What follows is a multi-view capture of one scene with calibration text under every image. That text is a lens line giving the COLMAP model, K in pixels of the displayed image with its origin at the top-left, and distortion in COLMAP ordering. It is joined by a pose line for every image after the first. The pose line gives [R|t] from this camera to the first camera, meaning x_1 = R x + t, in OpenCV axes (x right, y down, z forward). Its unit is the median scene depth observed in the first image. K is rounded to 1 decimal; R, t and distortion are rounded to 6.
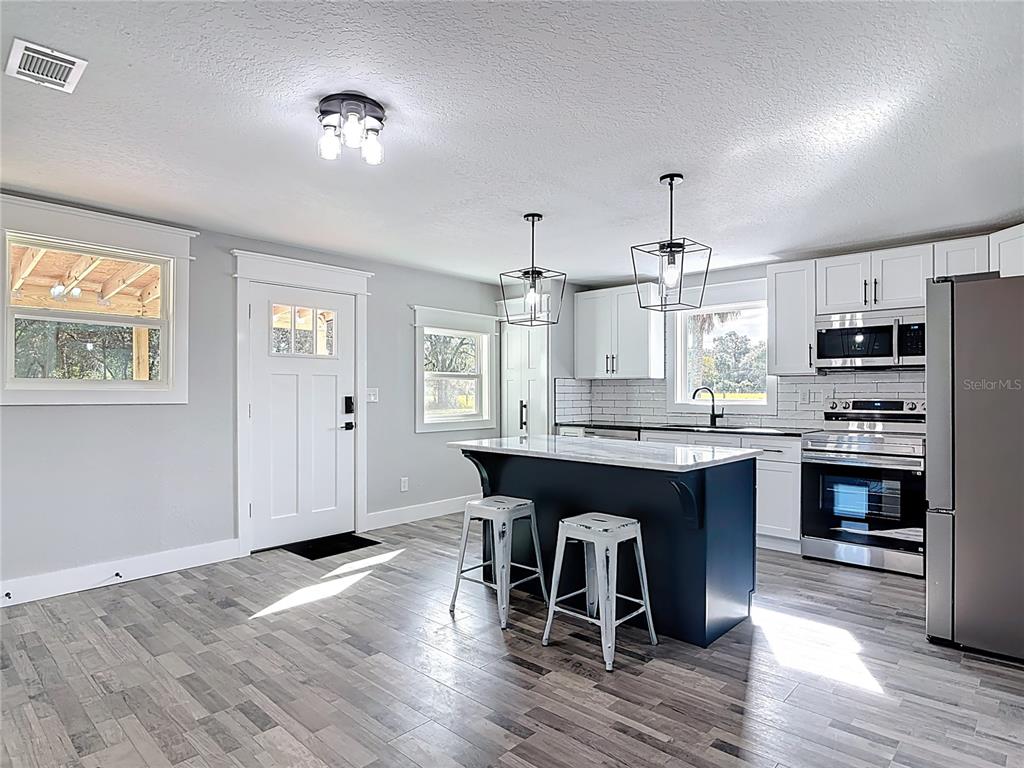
lens RADIAL K [[600.2, 0, 512.0], [0, 600.2, 384.0], [0, 0, 1]] dist [-0.005916, 0.003906]
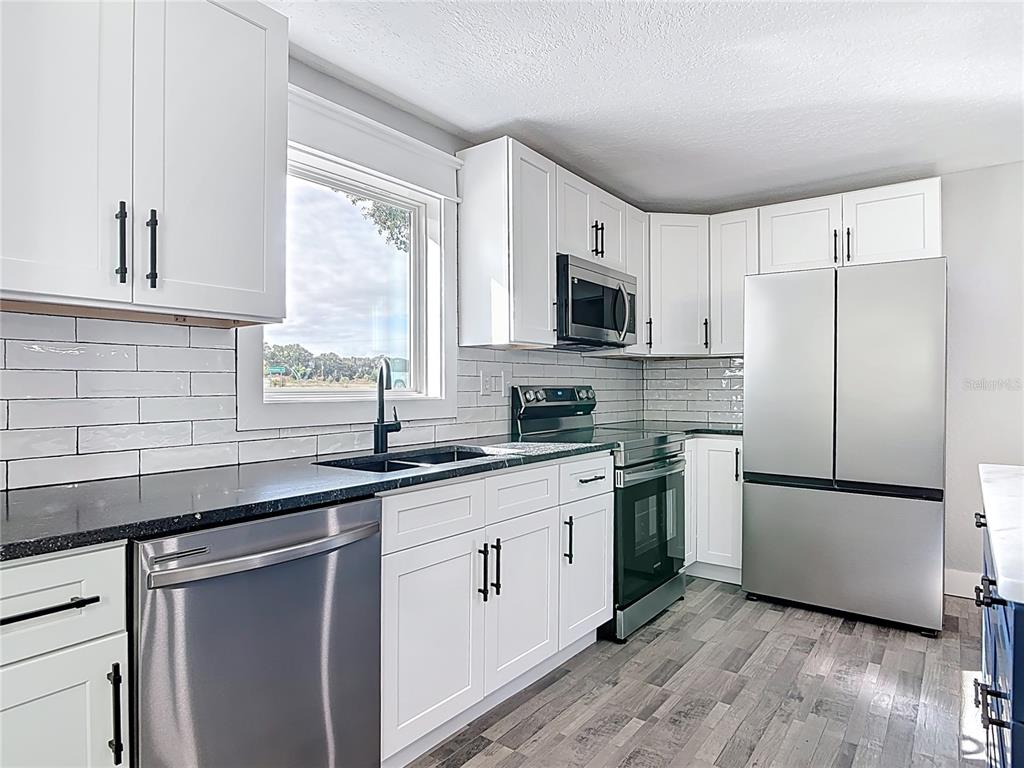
lens RADIAL K [[600.2, 0, 512.0], [0, 600.2, 384.0], [0, 0, 1]] dist [-0.005916, 0.003906]
pose [[-0.099488, 0.005600, 0.995023, -0.113170], [-0.007908, 0.999948, -0.006419, 0.028068], [-0.995007, -0.008507, -0.099438, 1.135627]]
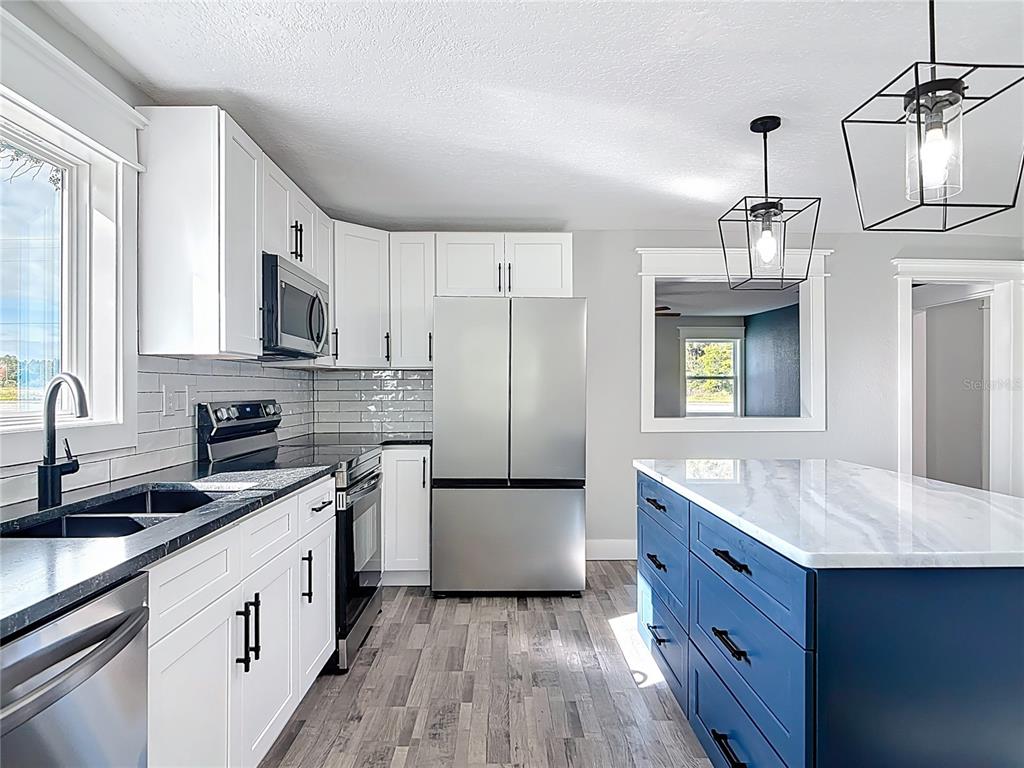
lens RADIAL K [[597.4, 0, 511.4], [0, 597.4, 385.8], [0, 0, 1]] dist [-0.018600, 0.003818]
pose [[-0.689024, 0.006041, 0.724713, -0.045771], [-0.003136, 0.999931, -0.011316, 0.015224], [-0.724731, -0.010070, -0.688958, 1.240611]]
